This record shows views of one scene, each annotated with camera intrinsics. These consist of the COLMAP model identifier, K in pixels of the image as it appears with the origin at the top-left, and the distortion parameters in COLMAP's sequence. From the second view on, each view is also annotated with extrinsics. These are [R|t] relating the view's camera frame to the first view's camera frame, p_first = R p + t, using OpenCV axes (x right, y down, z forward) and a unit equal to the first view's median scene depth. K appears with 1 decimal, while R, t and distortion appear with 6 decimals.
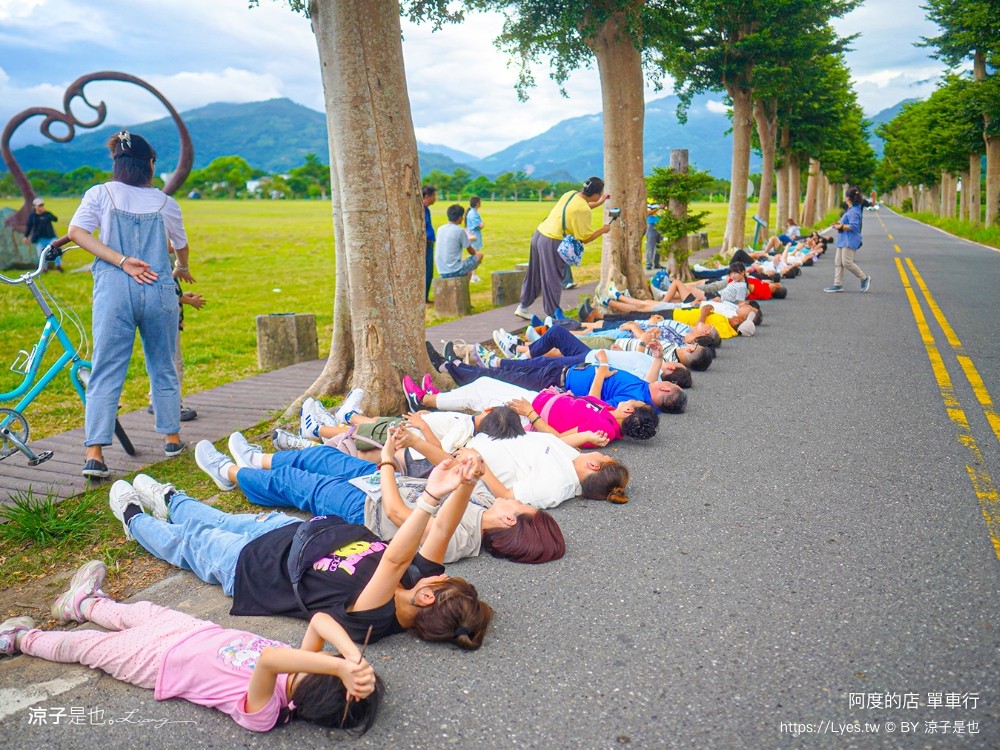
lens RADIAL K [[815.5, 0, 500.0], [0, 815.5, 375.0], [0, 0, 1]] dist [-0.004896, 0.013607]
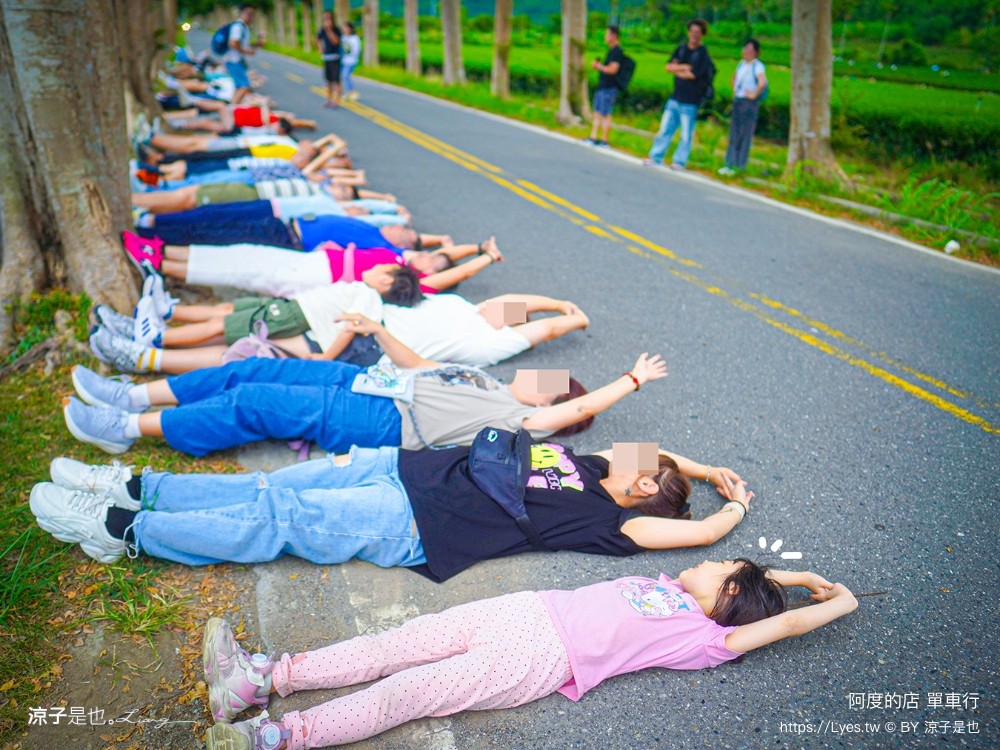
lens RADIAL K [[803.8, 0, 500.0], [0, 803.8, 375.0], [0, 0, 1]] dist [-0.035818, 0.056731]
pose [[0.706041, -0.218543, 0.673606, -0.122166], [0.074547, 0.968843, 0.236192, -0.011579], [-0.704236, -0.116546, 0.700334, 0.072294]]
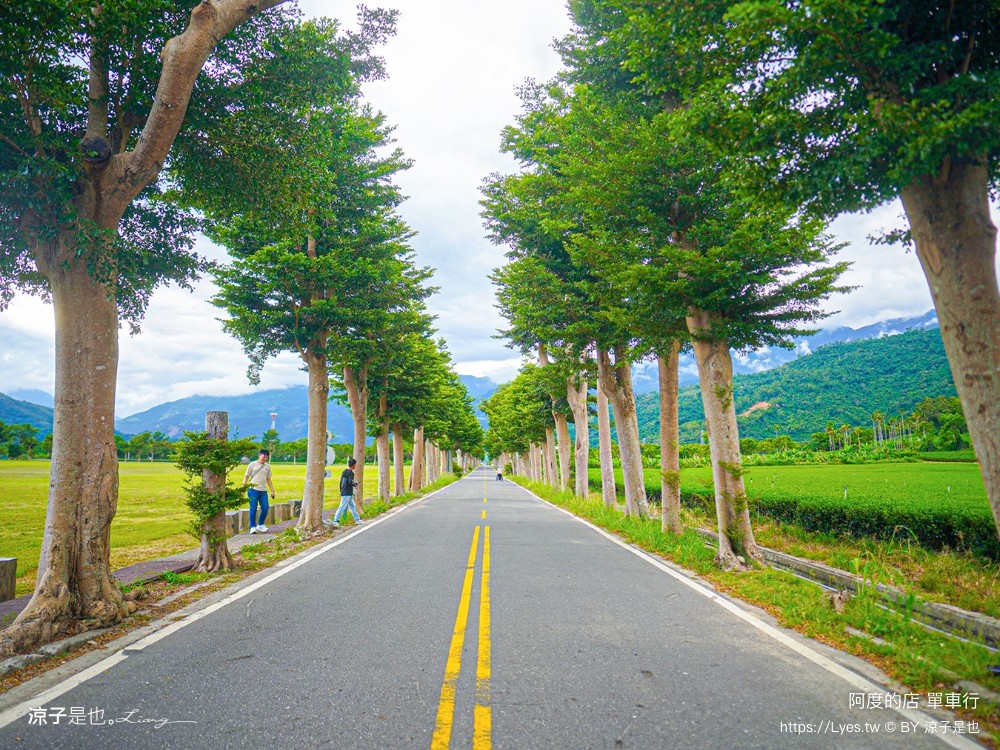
lens RADIAL K [[756.8, 0, 500.0], [0, 756.8, 375.0], [0, 0, 1]] dist [-0.033629, 0.060790]
pose [[0.907843, 0.056110, 0.415540, 0.123014], [0.079610, 0.949917, -0.302193, -0.039744], [-0.411684, 0.307425, 0.857908, 0.147274]]
